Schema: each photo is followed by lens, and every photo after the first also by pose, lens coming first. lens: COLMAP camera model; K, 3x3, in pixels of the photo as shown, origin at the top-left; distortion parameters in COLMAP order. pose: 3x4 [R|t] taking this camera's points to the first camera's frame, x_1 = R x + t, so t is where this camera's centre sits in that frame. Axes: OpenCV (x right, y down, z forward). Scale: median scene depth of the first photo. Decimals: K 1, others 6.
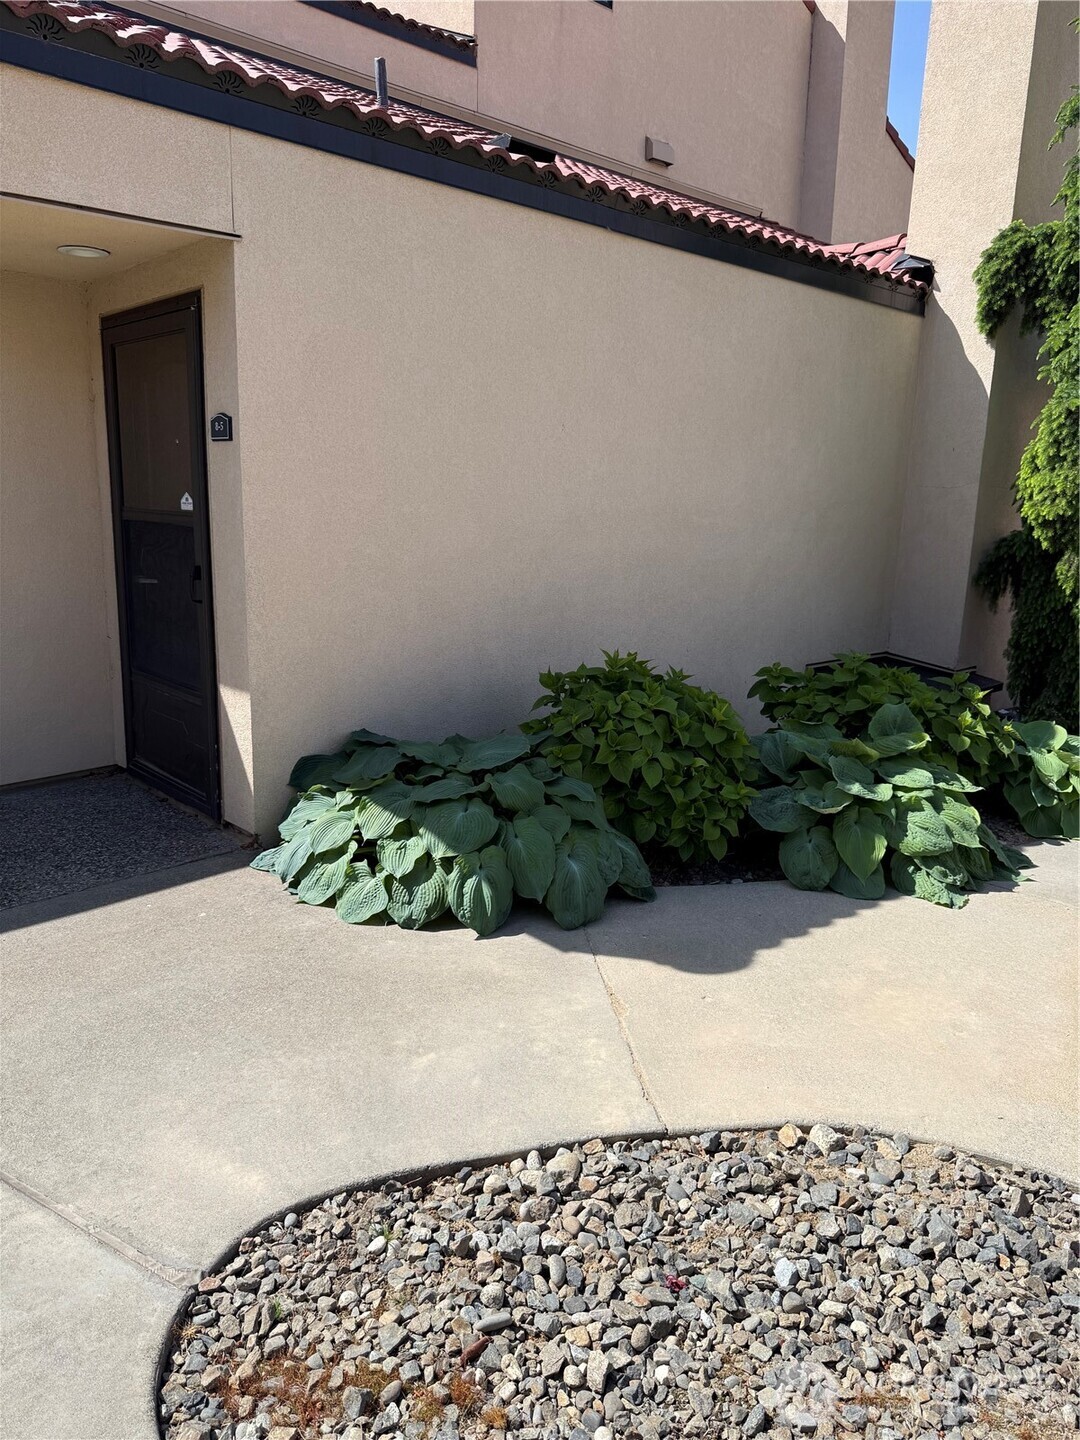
lens RADIAL K [[1011.3, 0, 540.0], [0, 1011.3, 720.0], [0, 0, 1]] dist [0.098889, 0.000128]
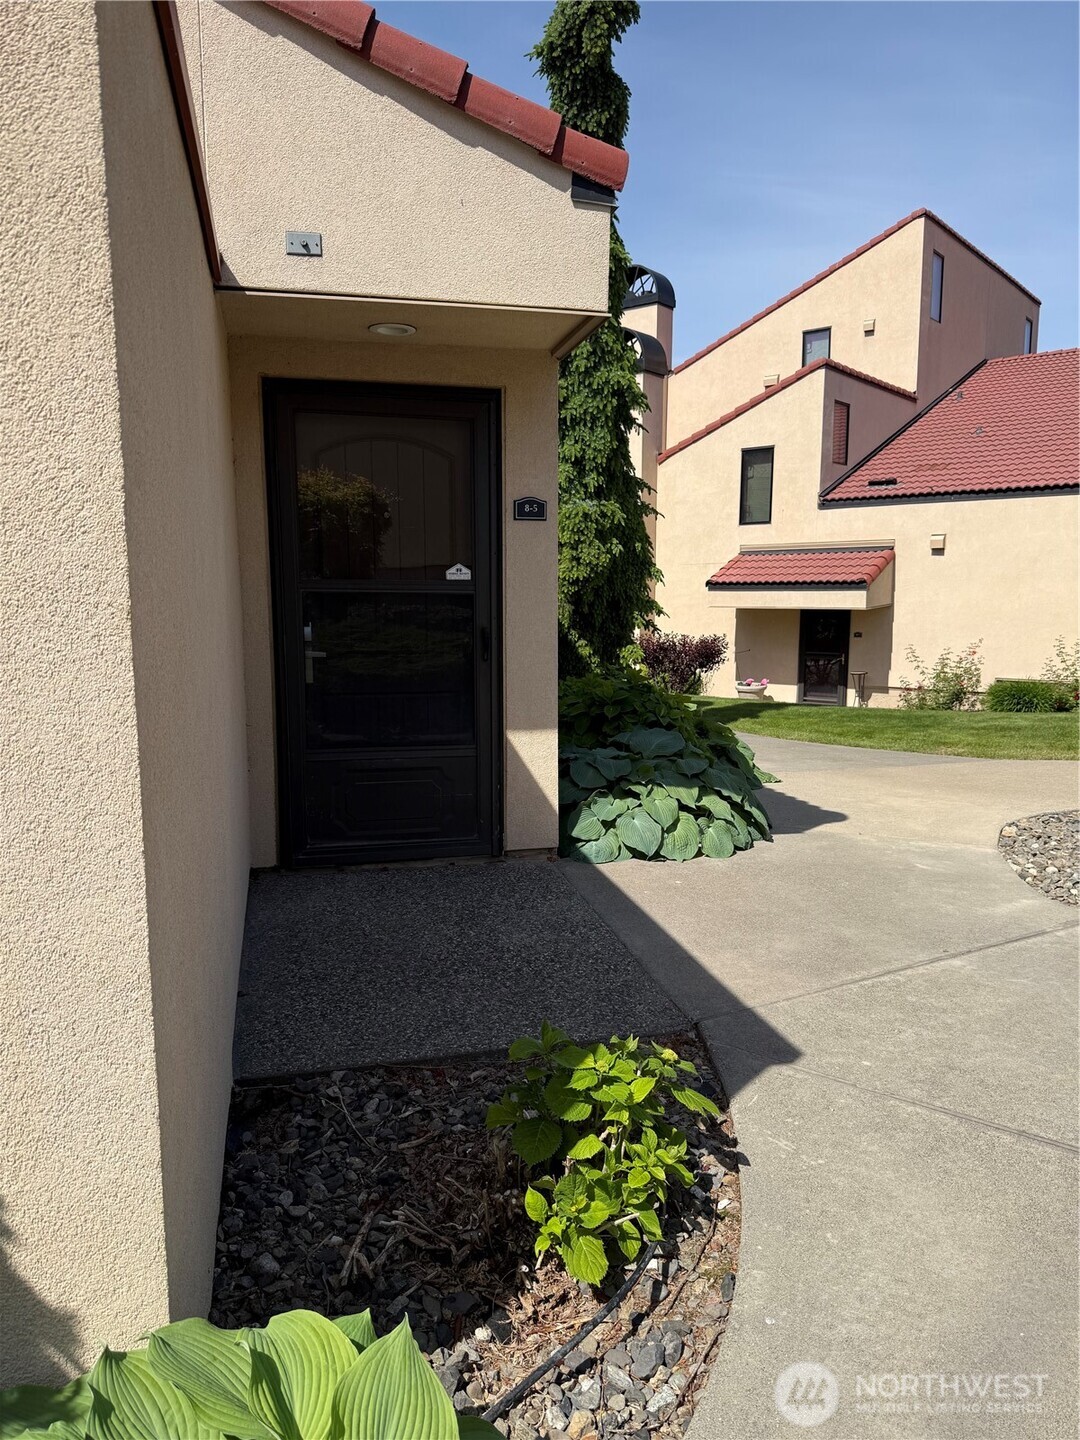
lens RADIAL K [[1011.3, 0, 540.0], [0, 1011.3, 720.0], [0, 0, 1]] dist [0.098889, 0.000128]
pose [[0.494270, -0.159166, 0.854613, -1.300386], [0.198221, 0.977832, 0.067473, -0.117246], [-0.846407, 0.136053, 0.514864, 0.400129]]
